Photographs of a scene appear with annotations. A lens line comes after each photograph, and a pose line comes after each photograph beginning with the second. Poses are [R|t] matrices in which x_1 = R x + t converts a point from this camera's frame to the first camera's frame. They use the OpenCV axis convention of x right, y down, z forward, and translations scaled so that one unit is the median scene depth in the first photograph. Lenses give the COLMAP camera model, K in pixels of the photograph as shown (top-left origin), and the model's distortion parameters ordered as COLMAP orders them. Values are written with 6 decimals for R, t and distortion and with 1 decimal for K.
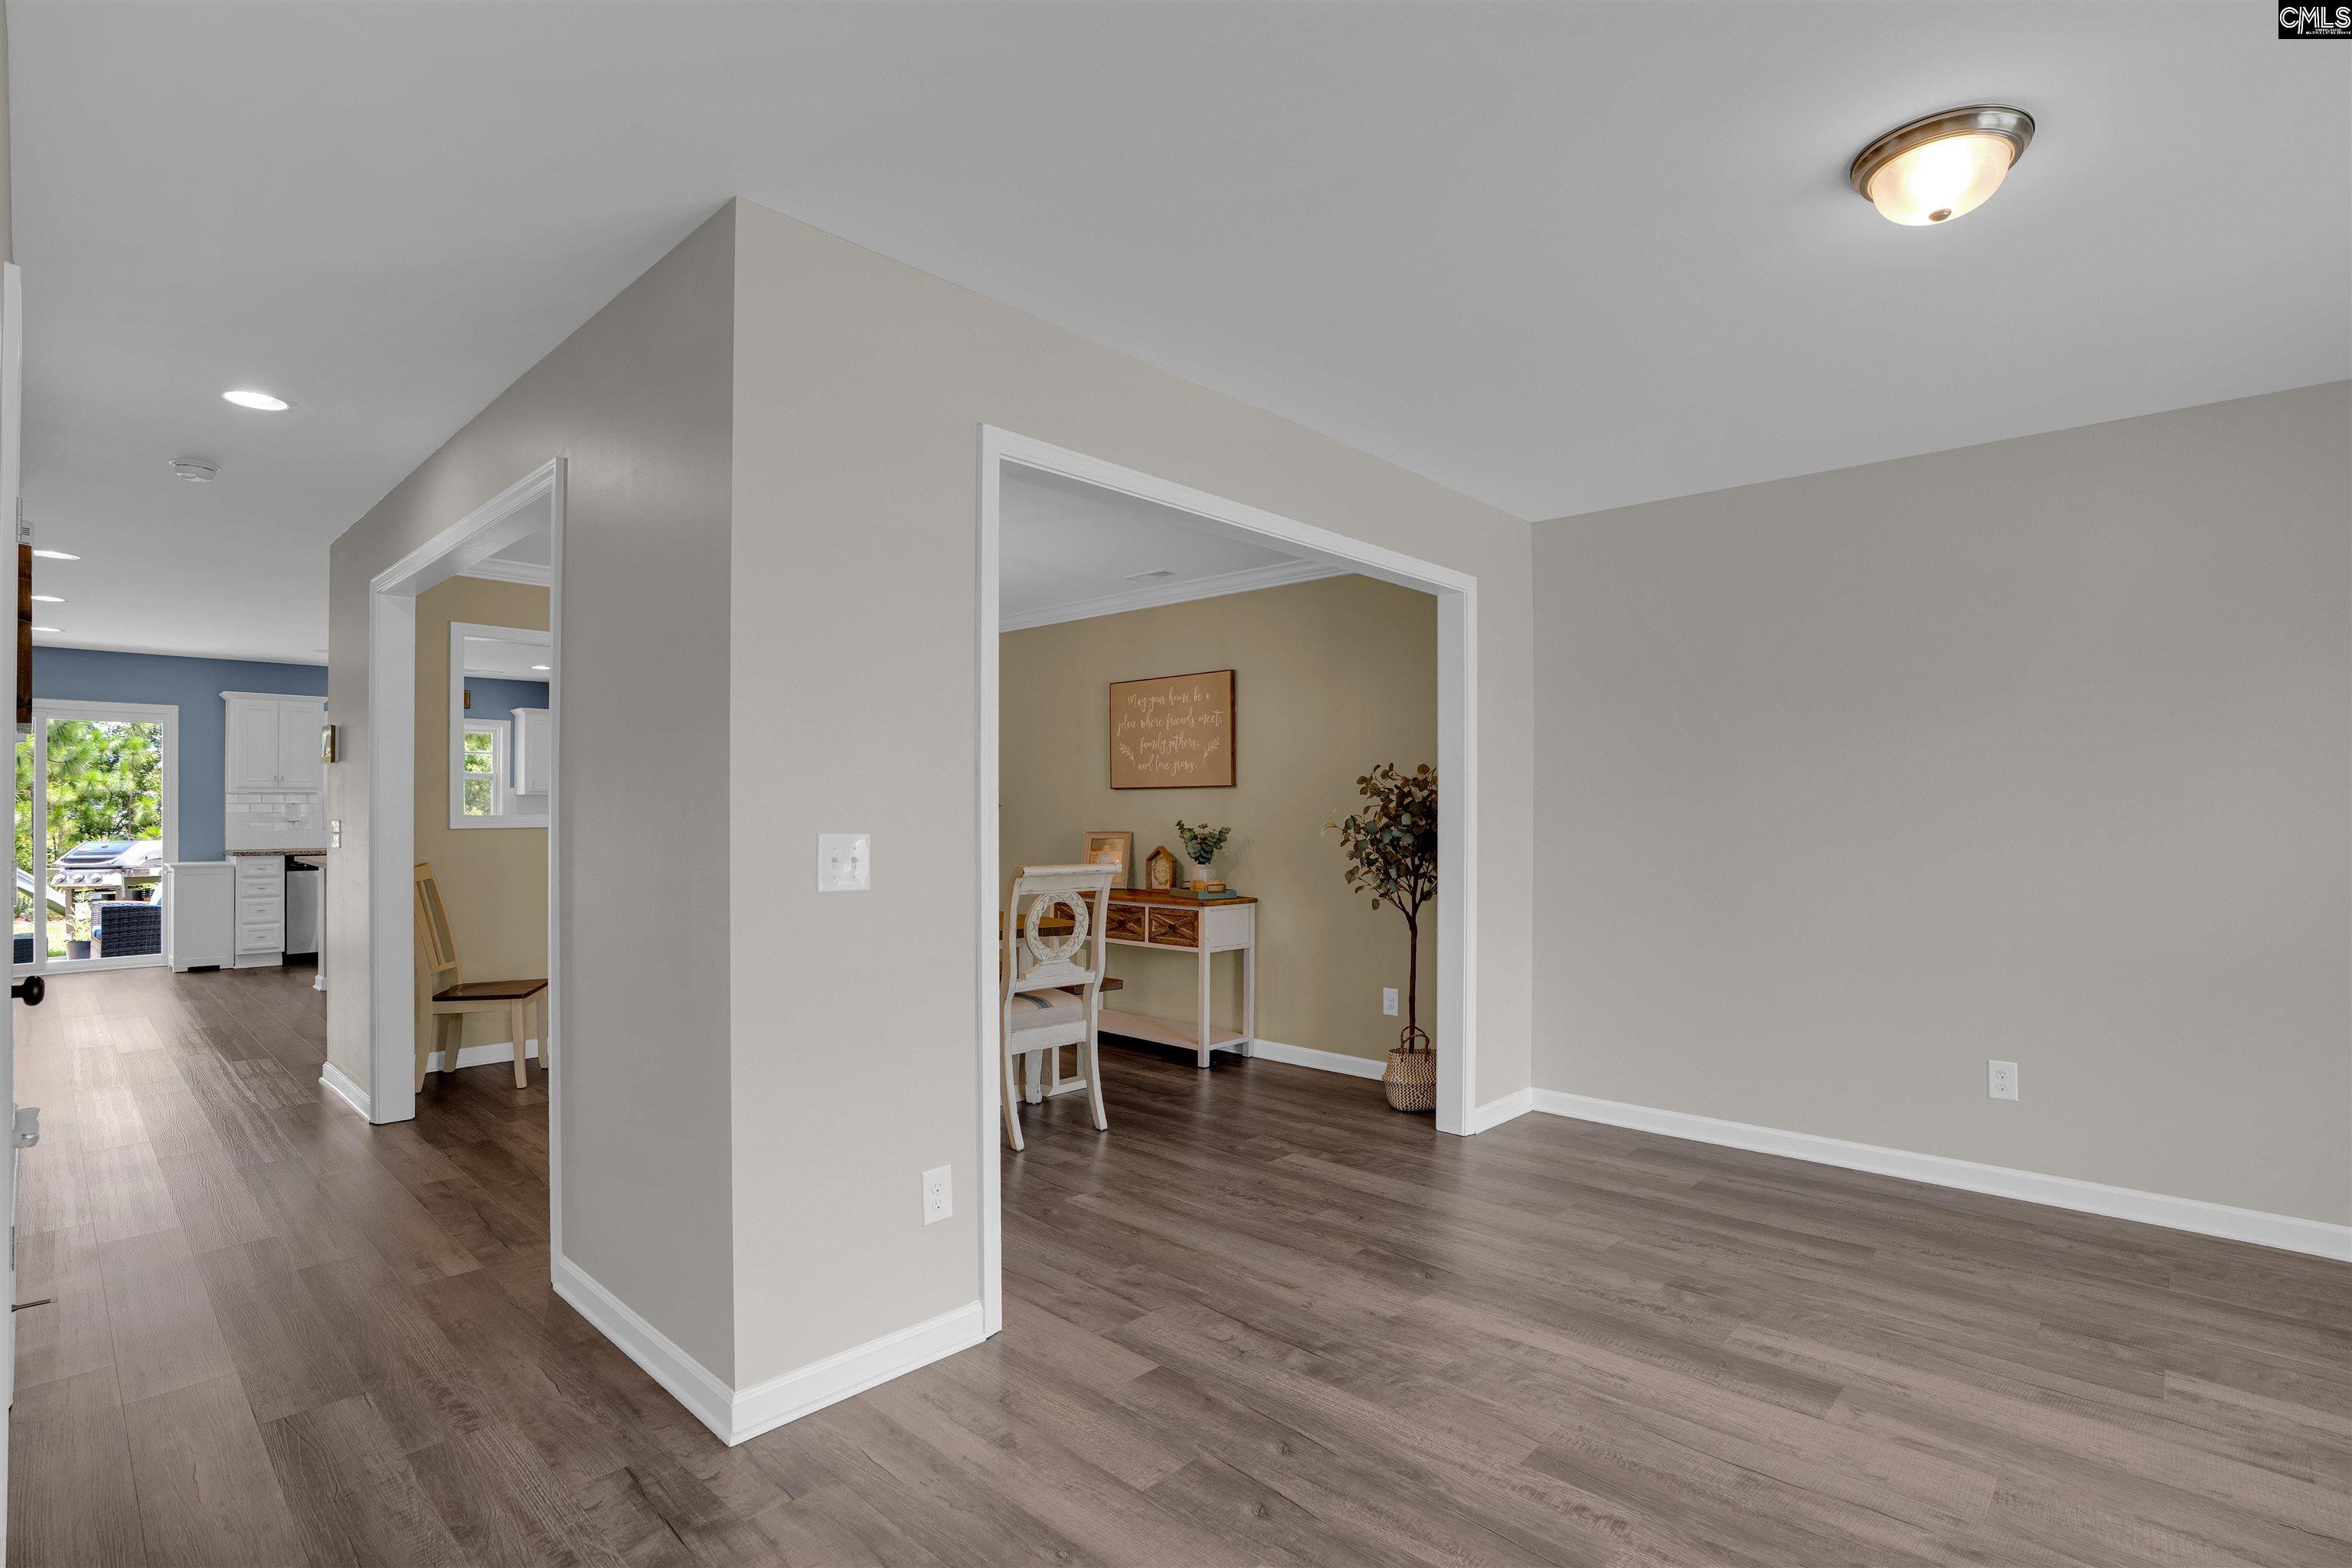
lens RADIAL K [[1137.8, 0, 1195.5], [0, 1137.8, 784.9], [0, 0, 1]] dist [-0.072096, 0.032753]
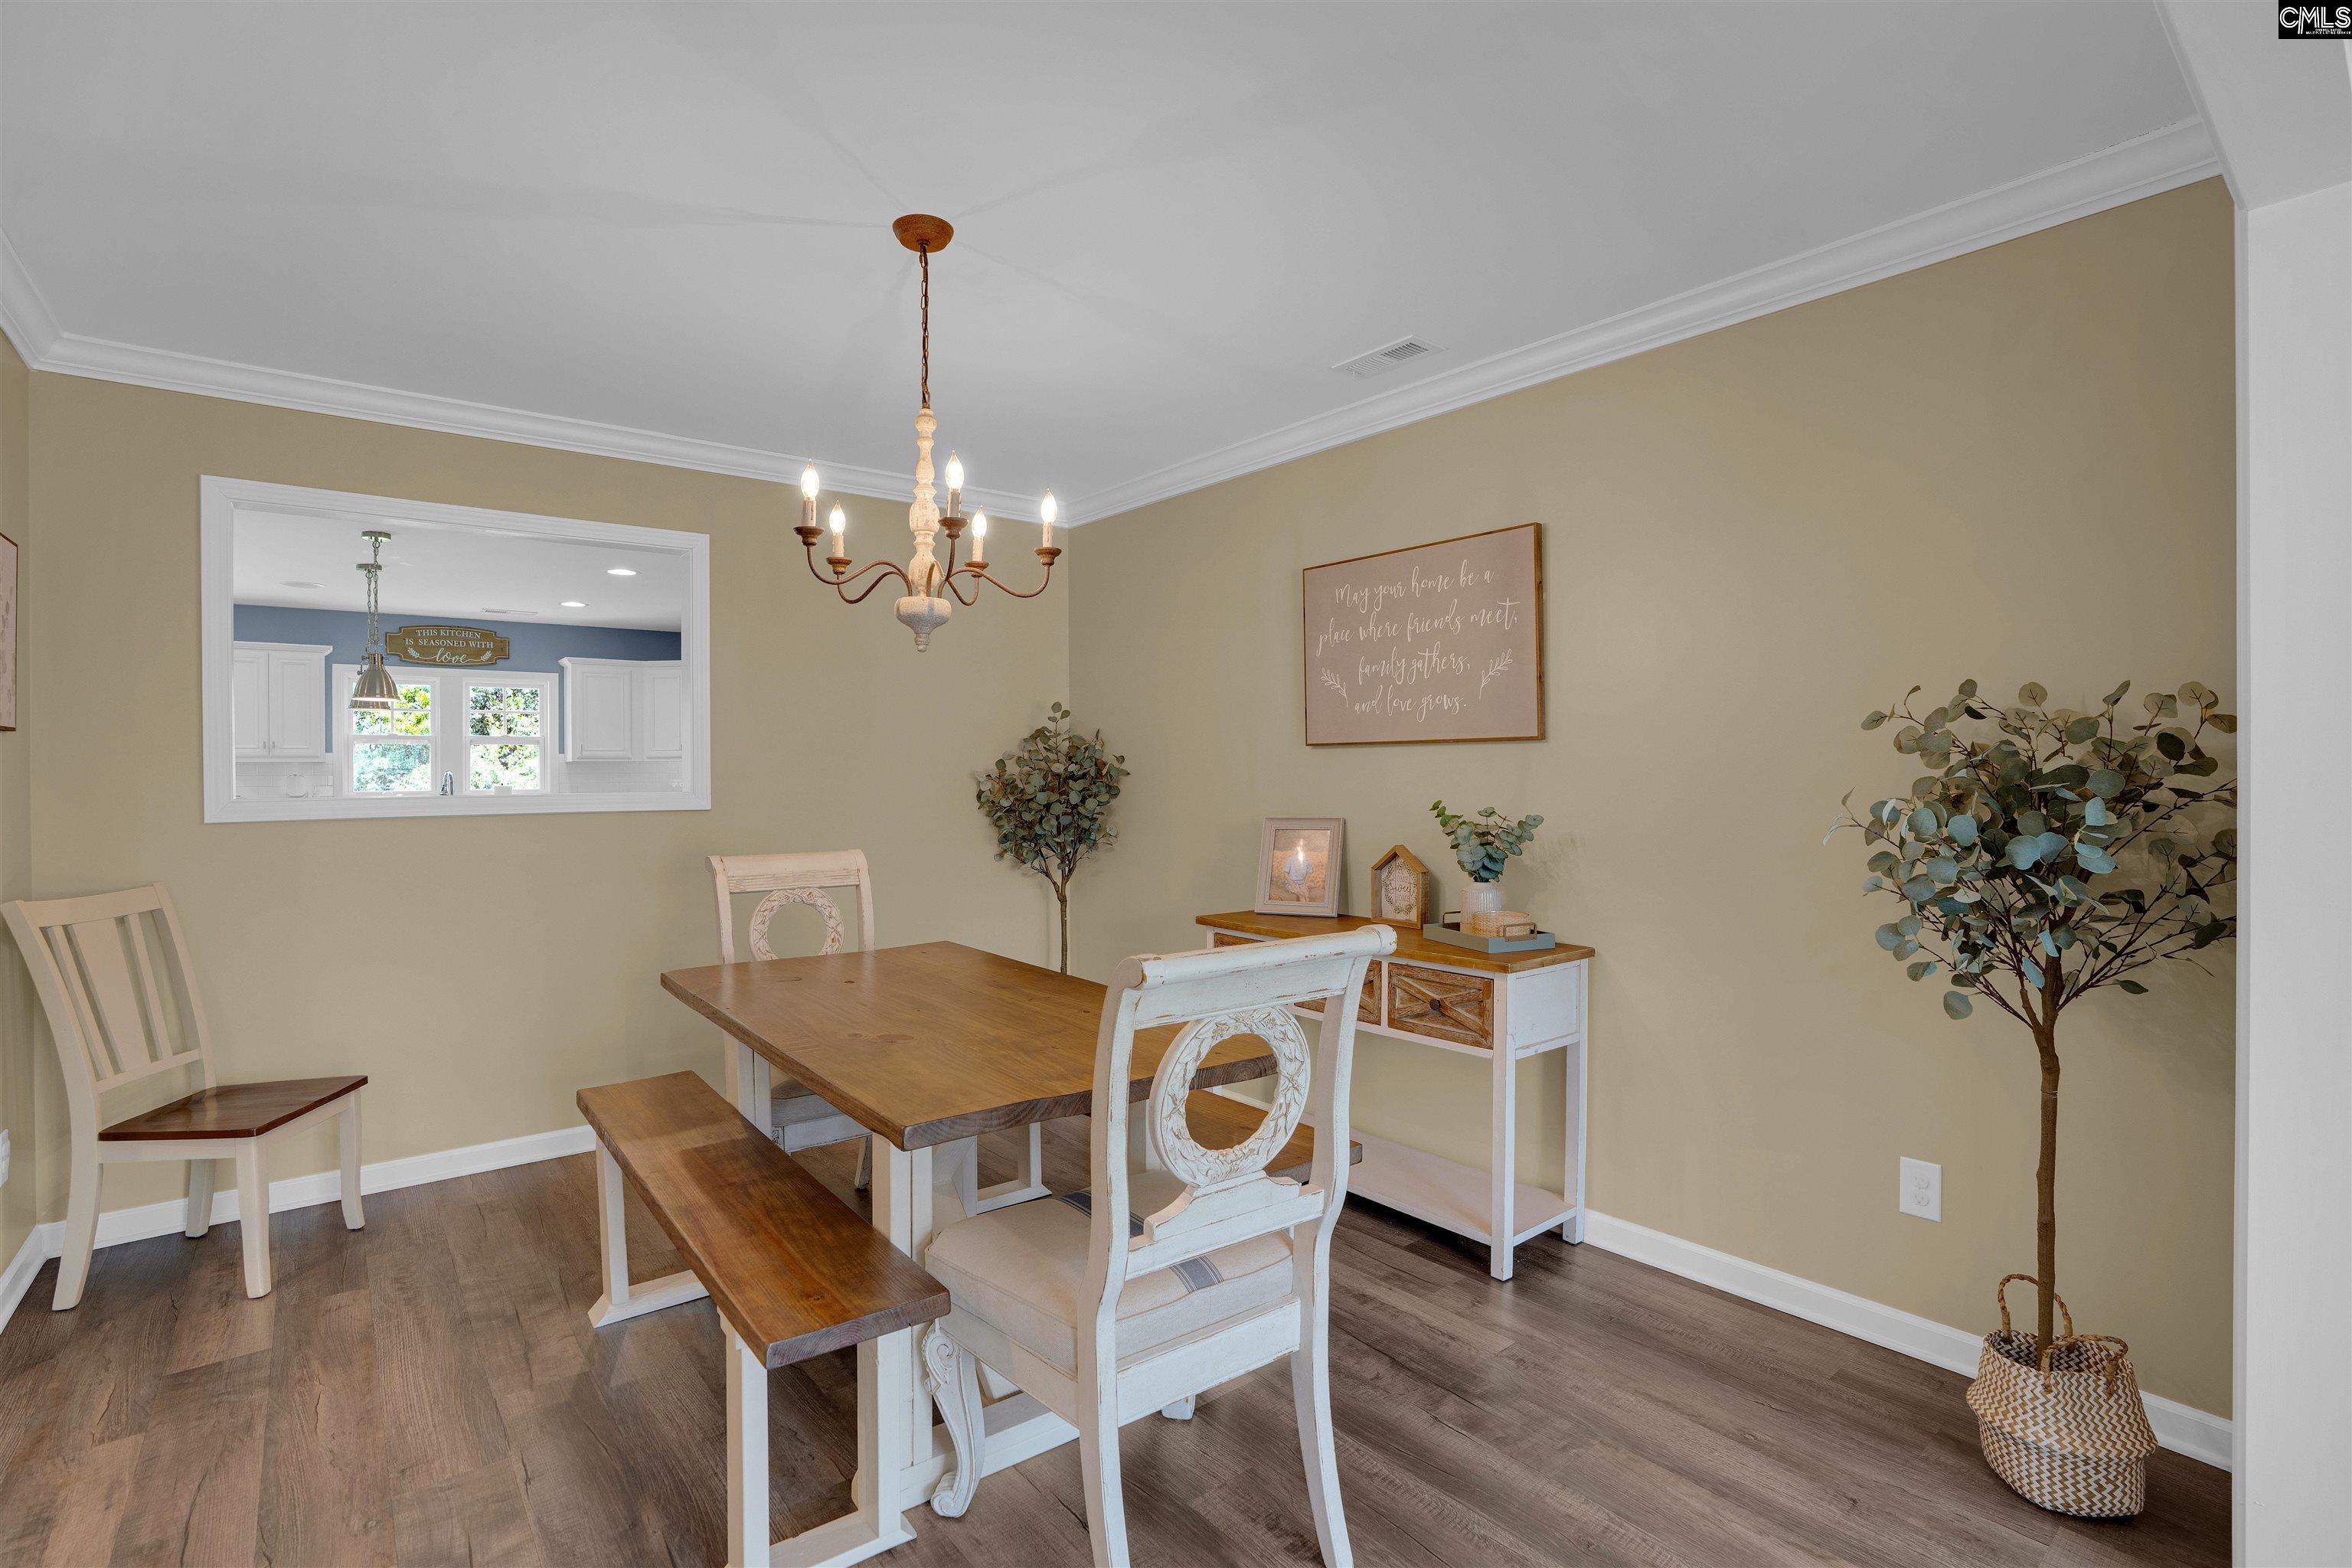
lens RADIAL K [[1114.6, 0, 1181.9], [0, 1114.6, 766.7], [0, 0, 1]] dist [-0.069525, 0.031819]
pose [[0.989625, -0.008363, -0.143434, -0.062052], [0.011543, 0.999705, 0.021359, 0.001358], [0.143213, -0.022793, 0.989429, 0.462361]]
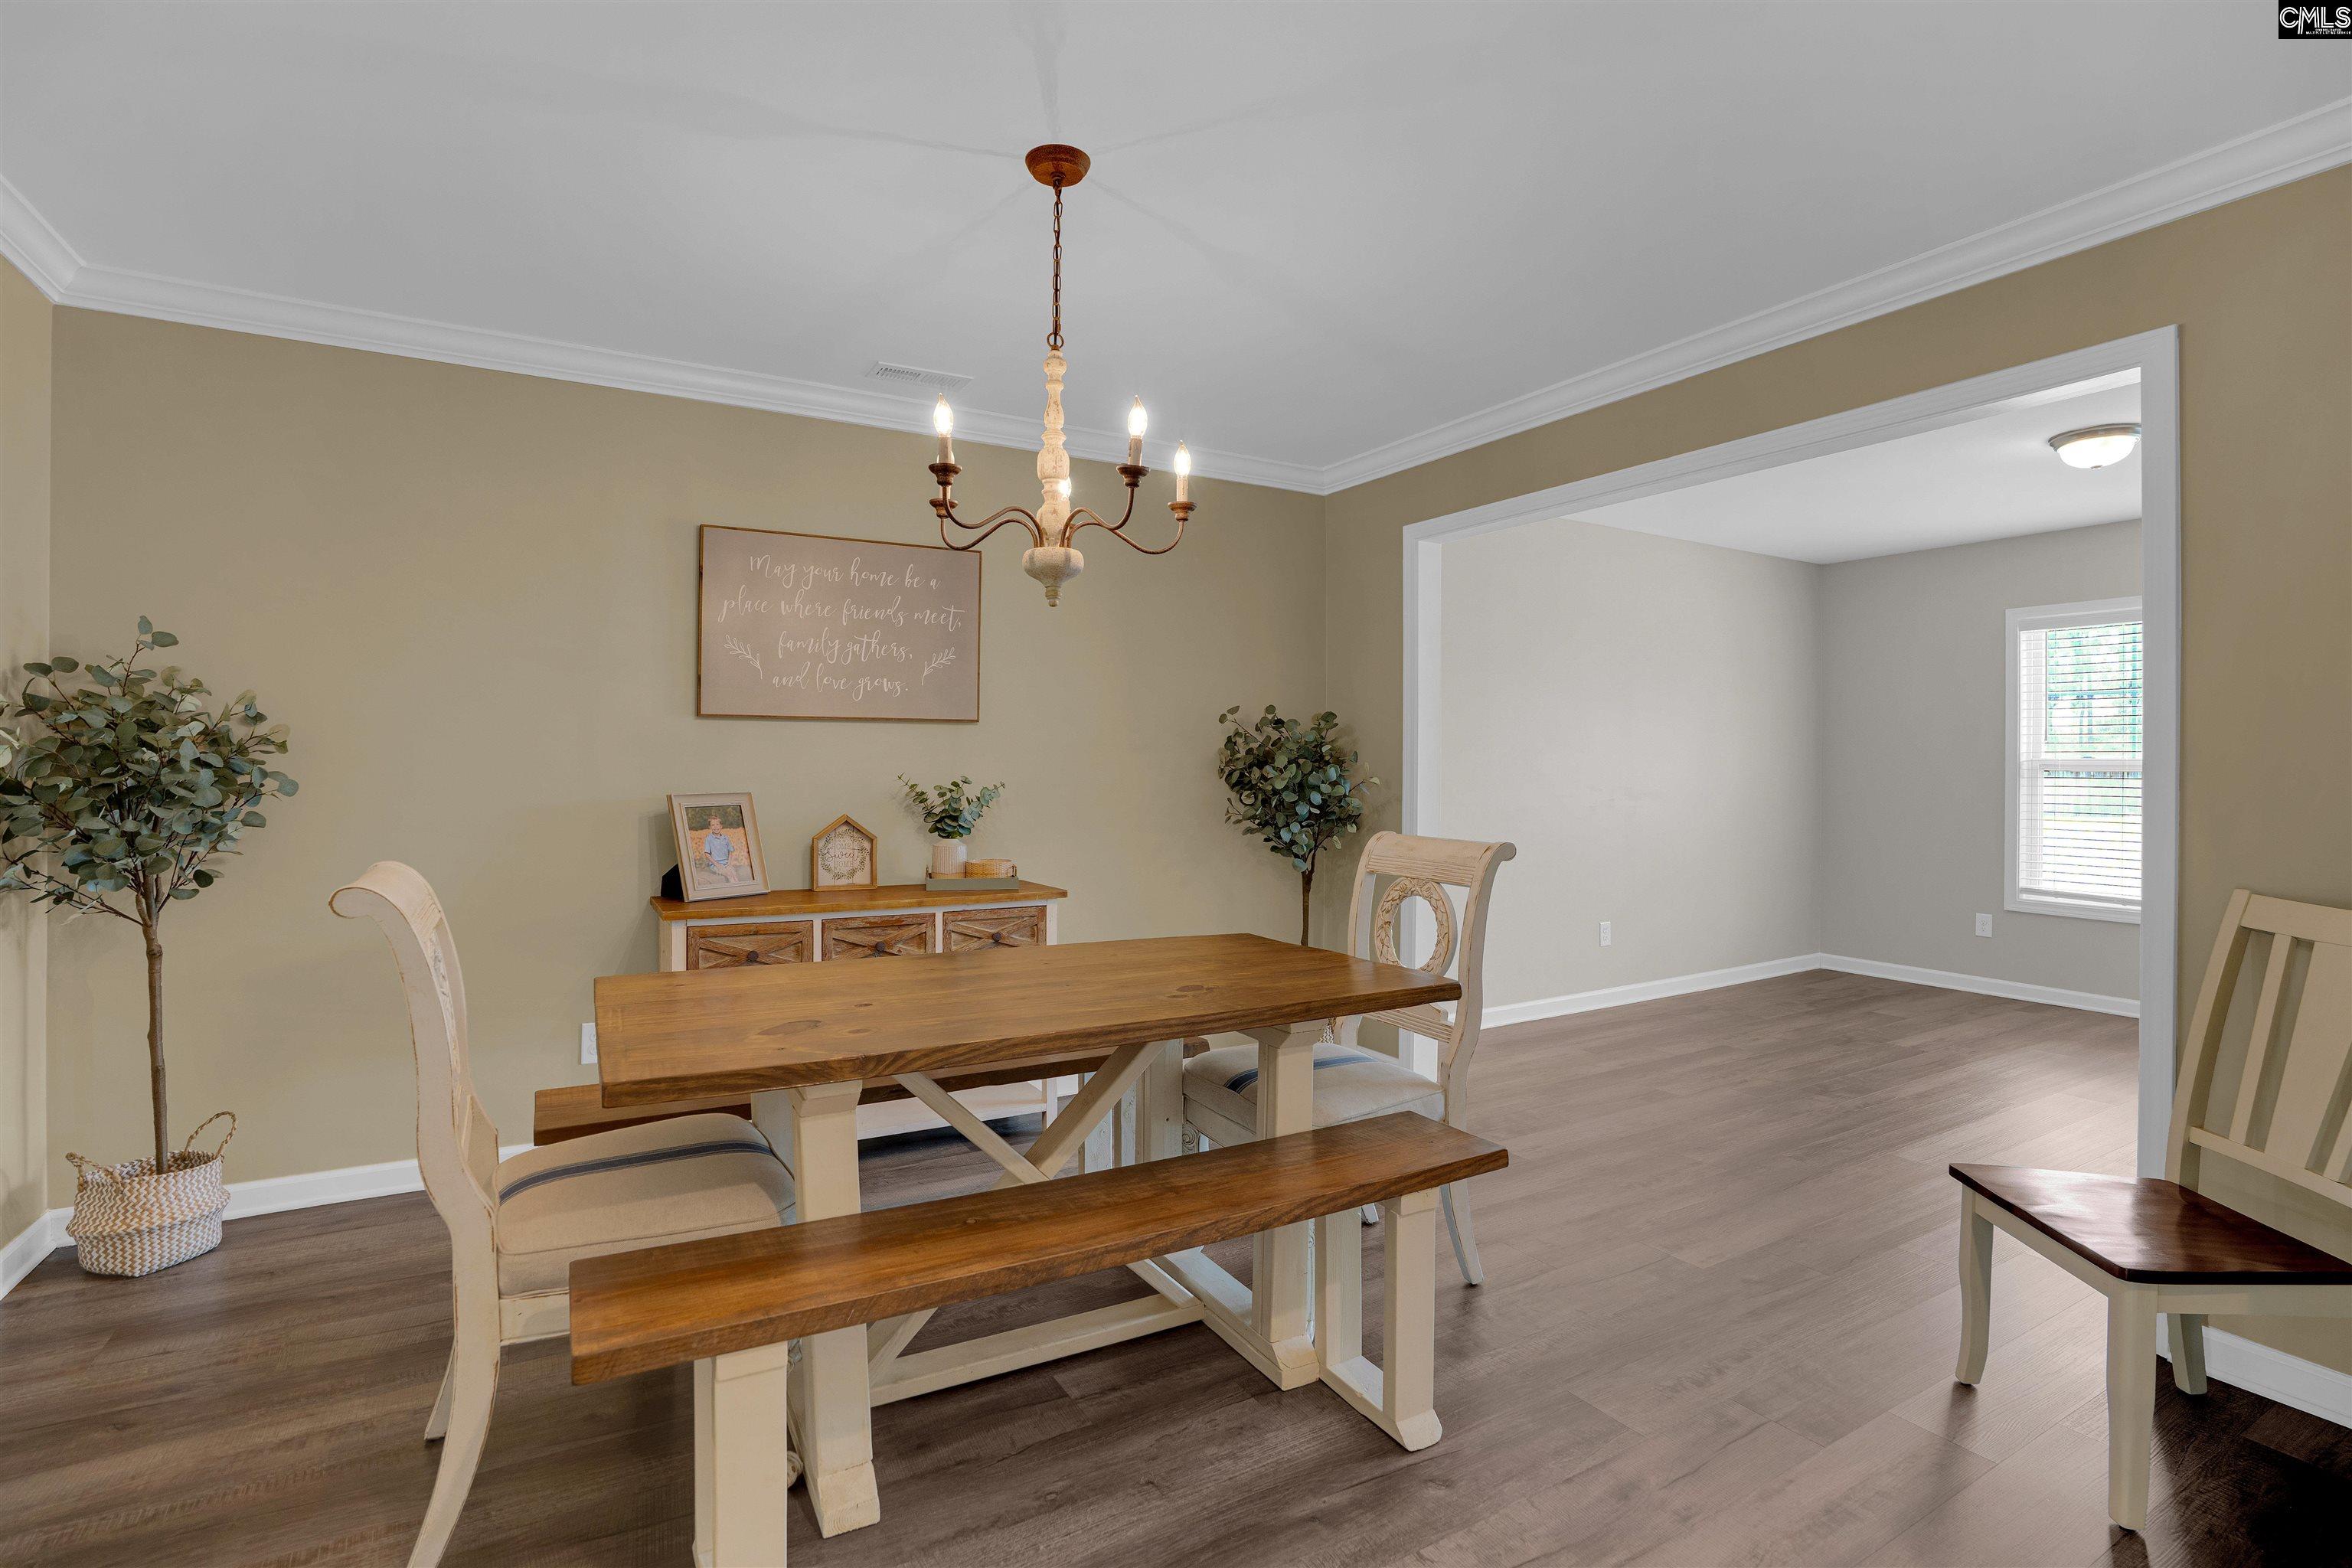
lens RADIAL K [[1090.9, 0, 1166.1], [0, 1090.9, 772.3], [0, 0, 1]] dist [-0.075013, 0.028219]
pose [[0.298145, -0.010151, 0.954467, -0.566941], [-0.031204, 0.999305, 0.020375, 0.014554], [-0.954011, -0.035858, 0.297621, 0.705689]]
